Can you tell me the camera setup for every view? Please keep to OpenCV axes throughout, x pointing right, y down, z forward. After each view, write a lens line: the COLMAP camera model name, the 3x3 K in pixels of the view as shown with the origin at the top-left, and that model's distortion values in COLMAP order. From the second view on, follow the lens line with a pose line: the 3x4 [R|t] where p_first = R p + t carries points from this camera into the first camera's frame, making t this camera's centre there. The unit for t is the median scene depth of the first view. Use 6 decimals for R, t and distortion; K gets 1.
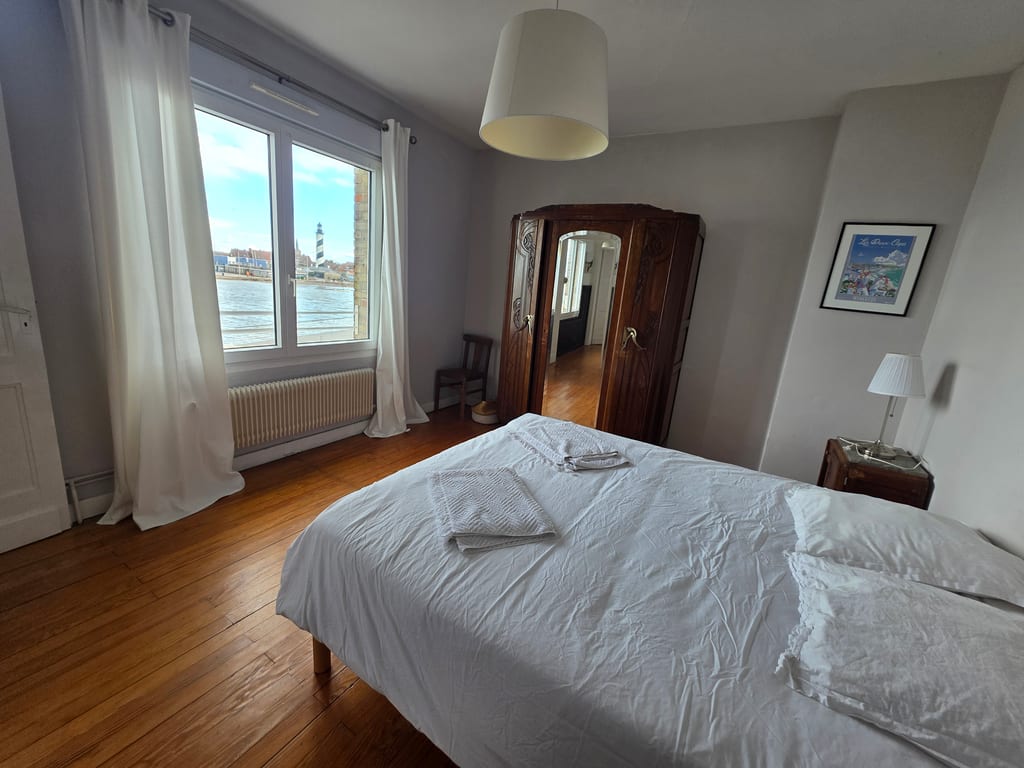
lens RADIAL K [[404.4, 0, 515.9], [0, 404.4, 381.8], [0, 0, 1]] dist [0.001378, 0.001070]
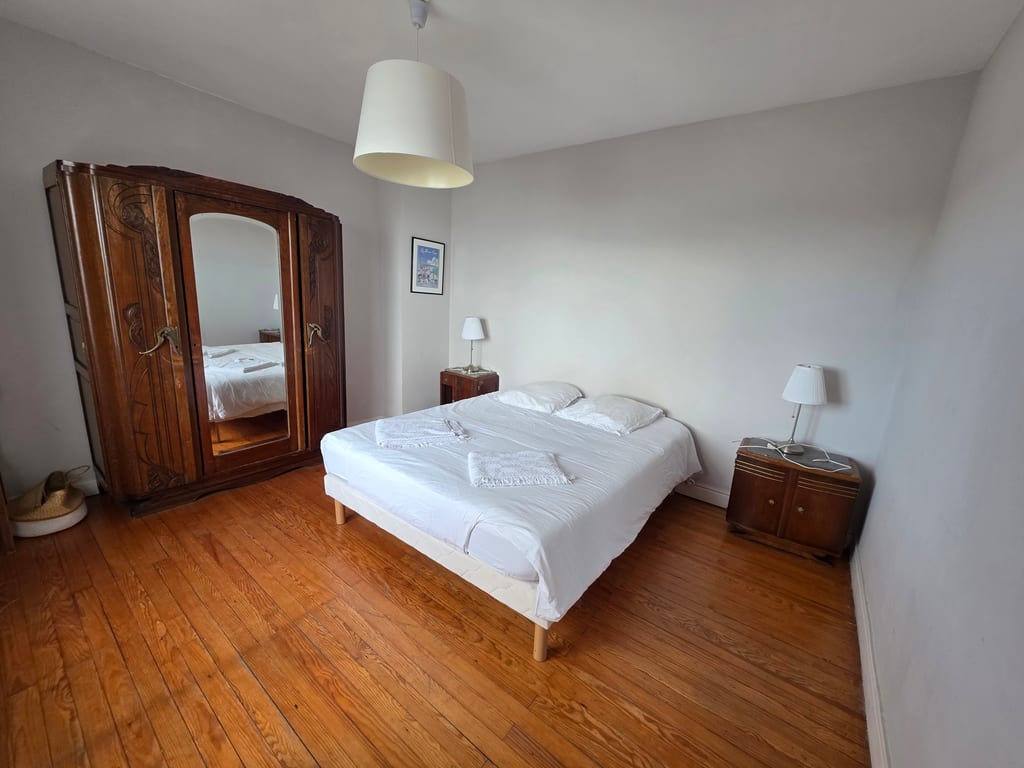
lens RADIAL K [[404.4, 0, 513.0], [0, 404.4, 383.3], [0, 0, 1]] dist [0.001378, 0.001070]
pose [[0.123999, -0.289705, 0.949050, -0.784391], [0.183268, 0.946663, 0.265031, -0.203296], [-0.975211, 0.141067, 0.170479, 0.442762]]
